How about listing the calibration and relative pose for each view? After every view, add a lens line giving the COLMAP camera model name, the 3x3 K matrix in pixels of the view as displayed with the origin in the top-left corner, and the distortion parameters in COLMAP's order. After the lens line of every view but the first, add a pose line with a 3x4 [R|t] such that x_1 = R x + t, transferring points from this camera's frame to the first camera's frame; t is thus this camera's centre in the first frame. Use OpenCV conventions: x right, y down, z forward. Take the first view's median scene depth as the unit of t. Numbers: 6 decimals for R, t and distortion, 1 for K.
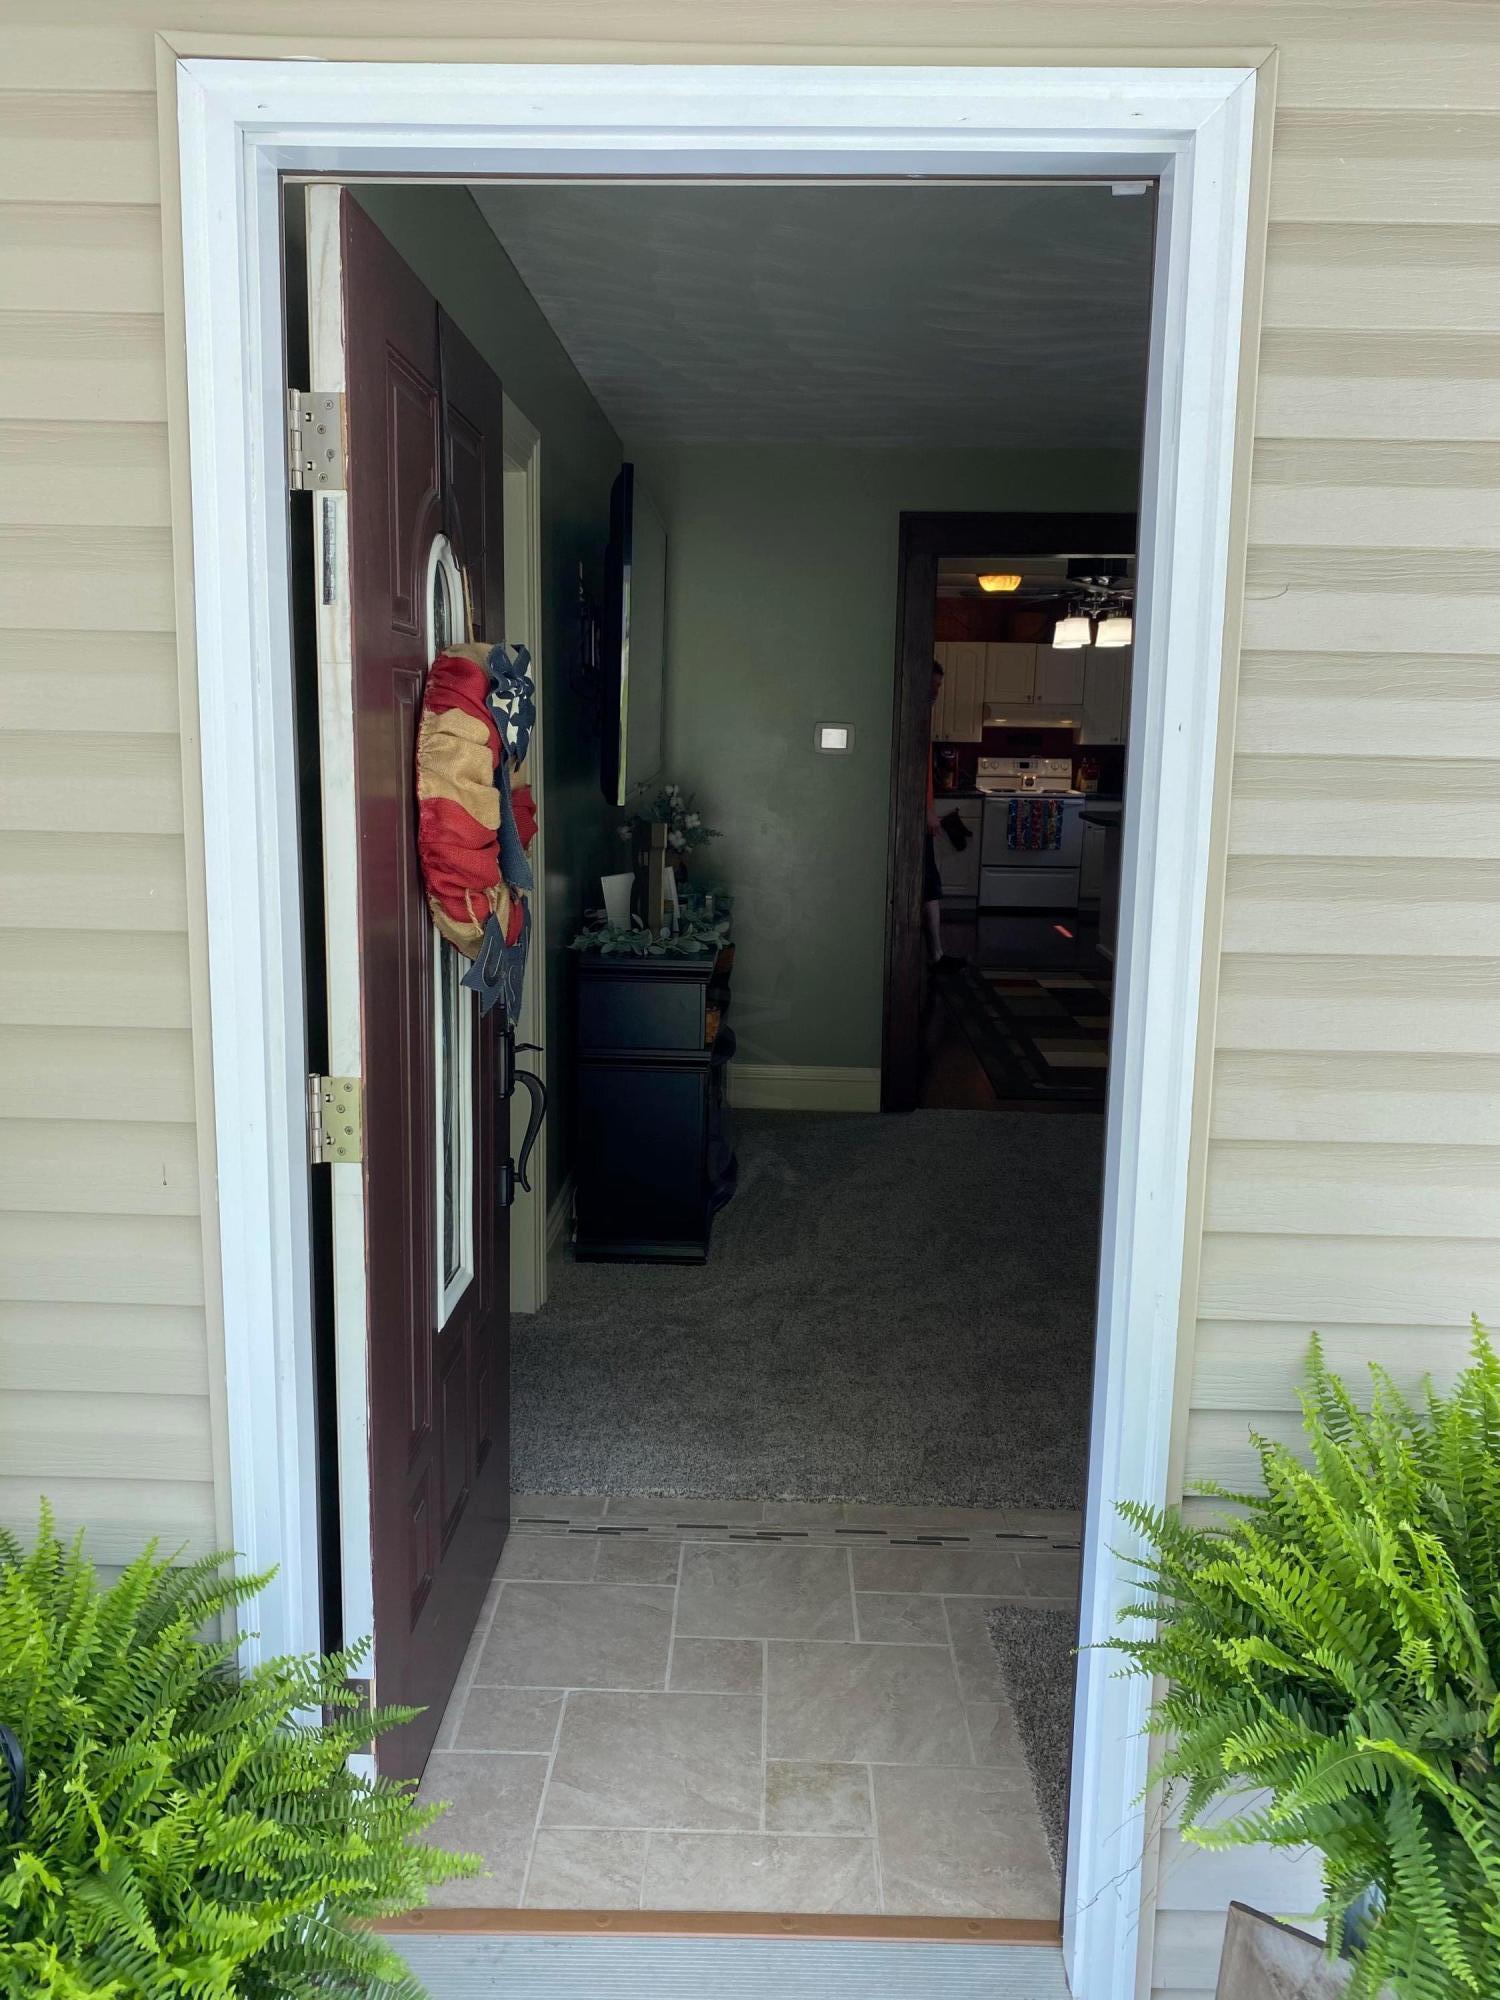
lens RADIAL K [[1521.4, 0, 750.0], [0, 1521.4, 1000.0], [0, 0, 1]] dist [0.065601, -0.006597]
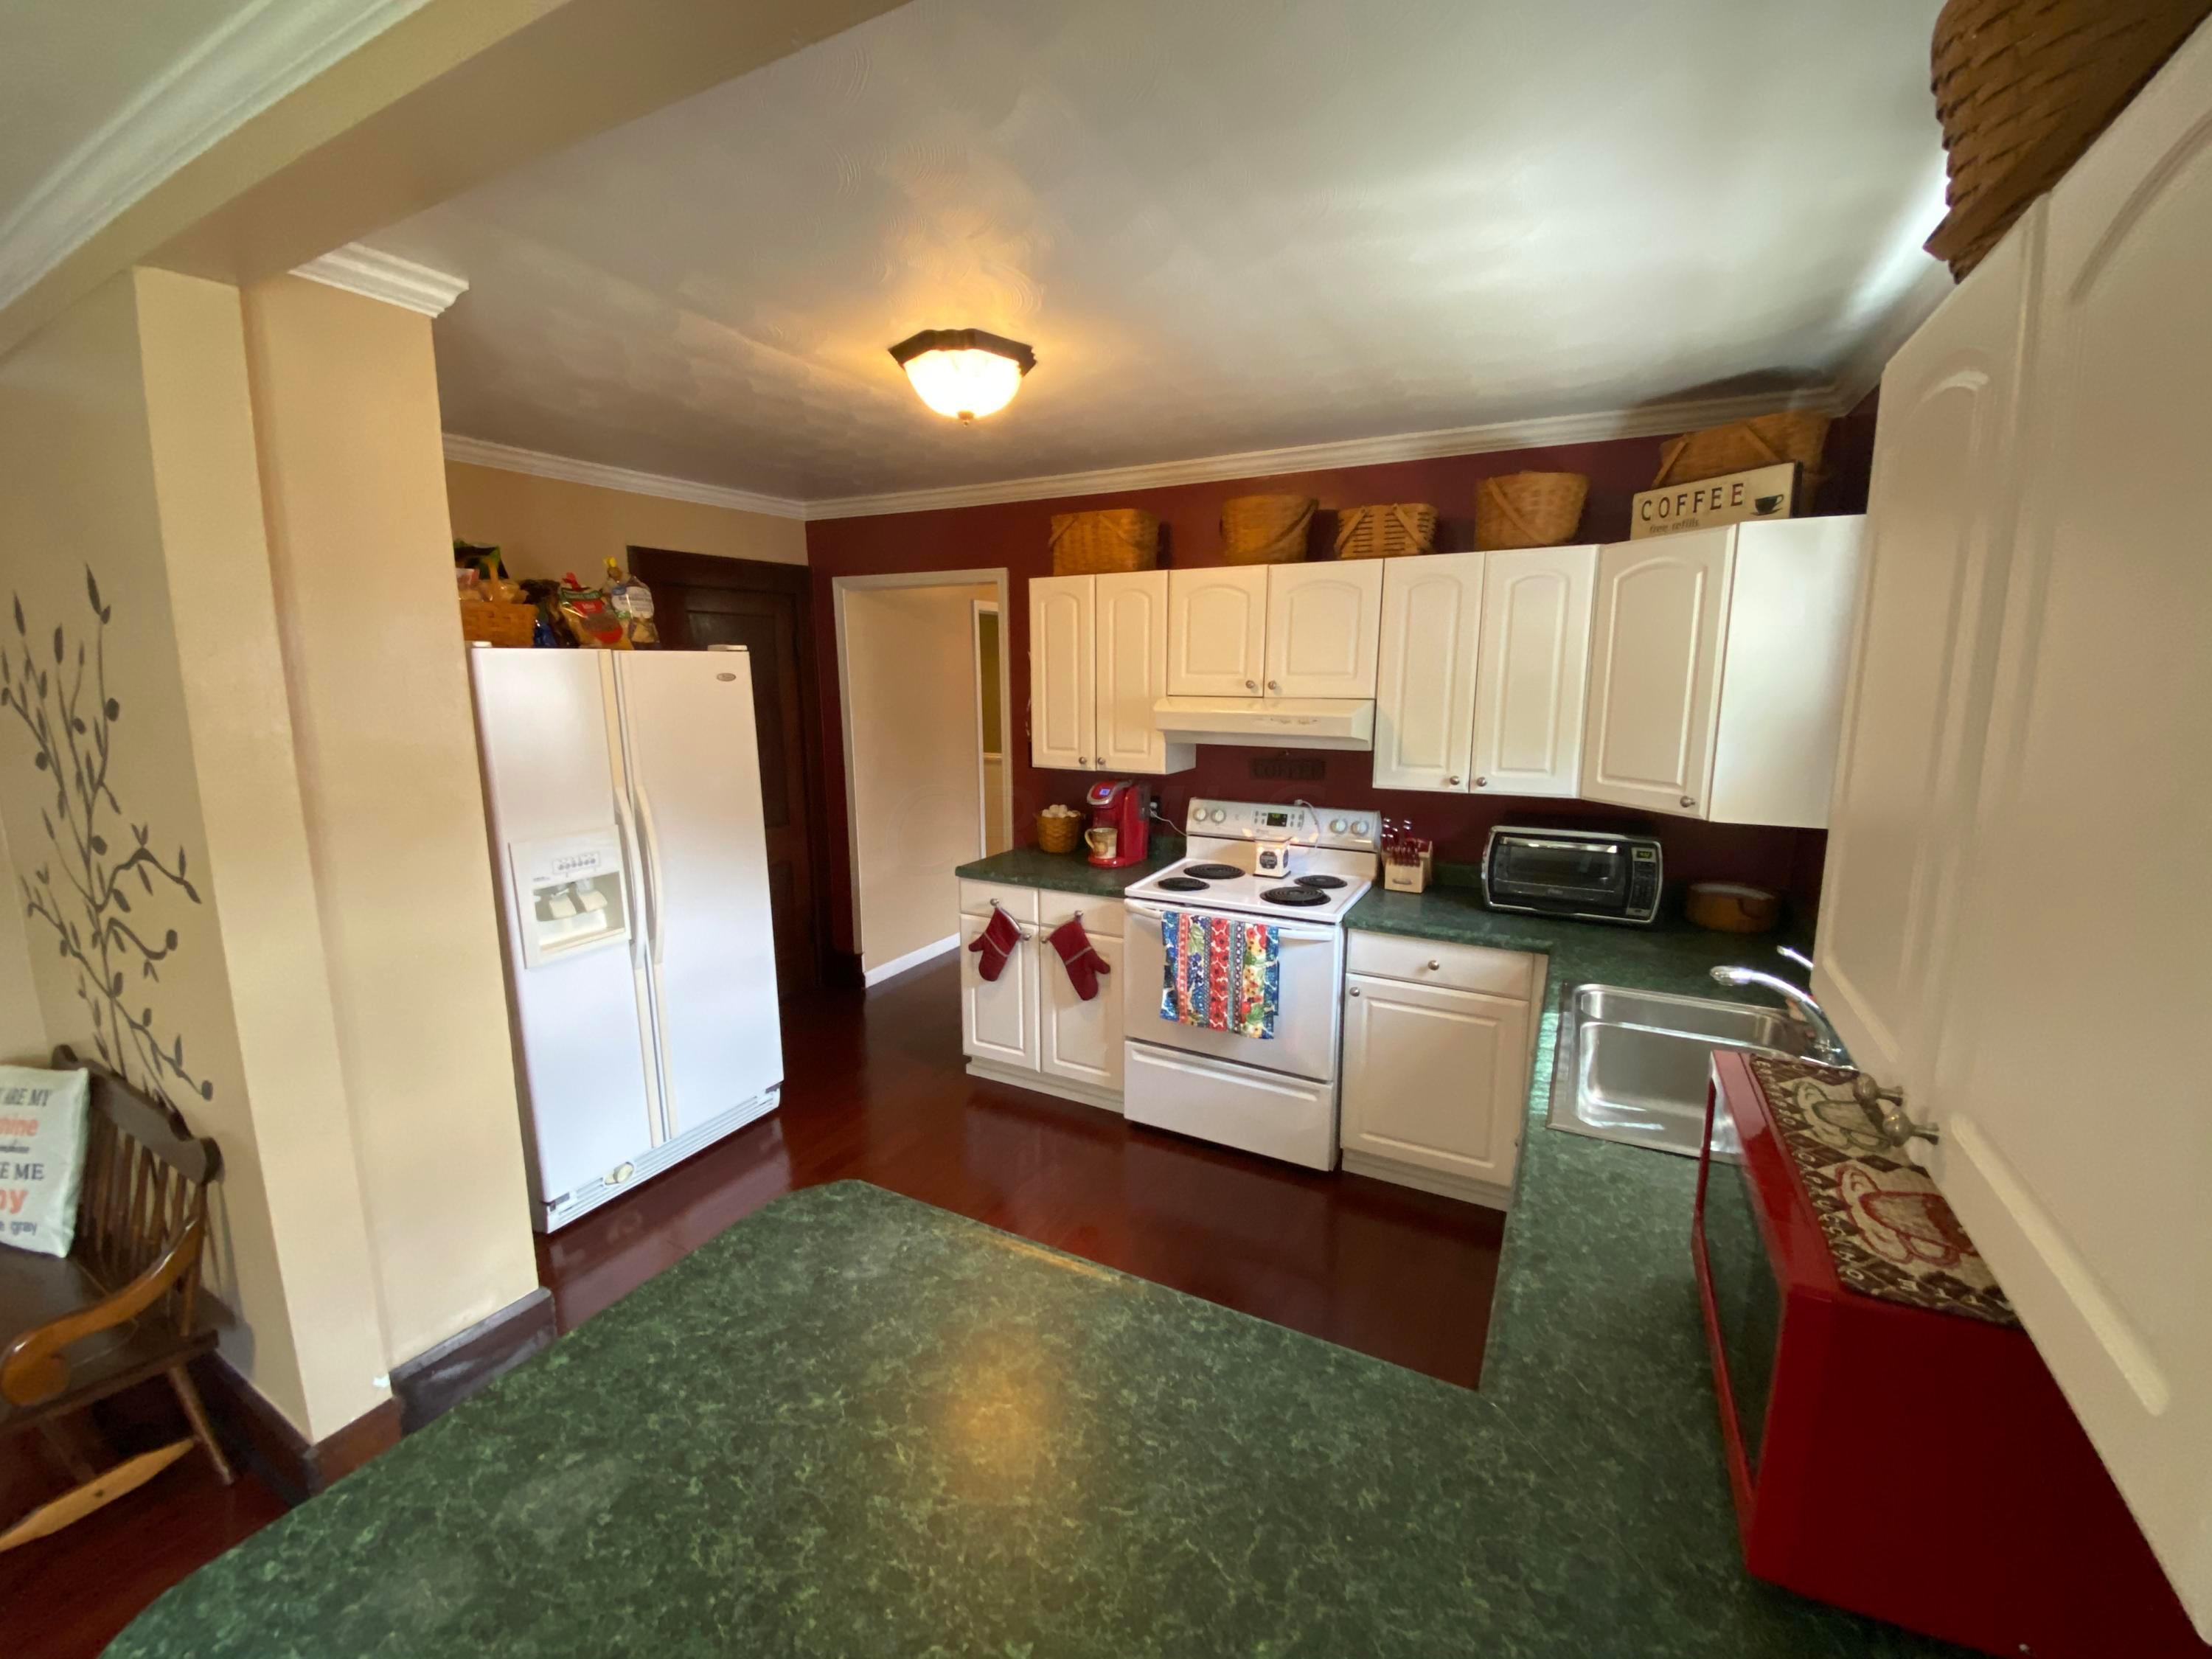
lens RADIAL K [[894.6, 0, 1097.2], [0, 894.6, 815.0], [0, 0, 1]] dist [0.044454, -0.030186]
pose [[0.891530, 0.053680, -0.449769, 1.140494], [-0.066475, 0.997707, -0.012689, -0.656410], [0.448057, 0.041211, 0.893055, 3.198898]]
